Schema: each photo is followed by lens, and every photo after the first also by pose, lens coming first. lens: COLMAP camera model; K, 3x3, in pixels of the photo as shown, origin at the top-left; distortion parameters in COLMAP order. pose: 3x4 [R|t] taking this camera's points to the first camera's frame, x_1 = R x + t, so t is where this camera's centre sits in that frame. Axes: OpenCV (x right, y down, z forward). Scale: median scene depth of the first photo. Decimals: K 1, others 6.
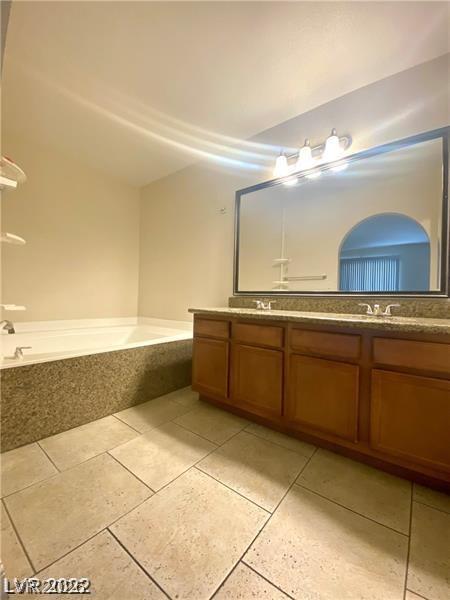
lens RADIAL K [[244.5, 0, 225.0], [0, 244.5, 300.0], [0, 0, 1]] dist [0.000705, -0.014501]
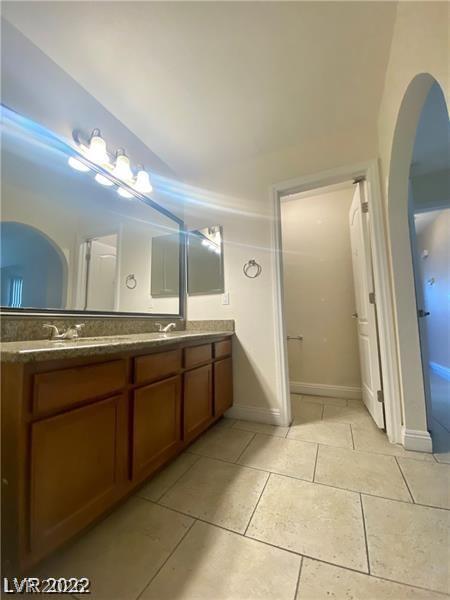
lens RADIAL K [[244.5, 0, 225.0], [0, 244.5, 300.0], [0, 0, 1]] dist [0.000705, -0.014501]
pose [[-0.249811, 0.064605, 0.966137, -0.748805], [0.009142, 0.997885, -0.064365, -0.021977], [-0.968251, -0.007247, -0.249873, 1.029923]]
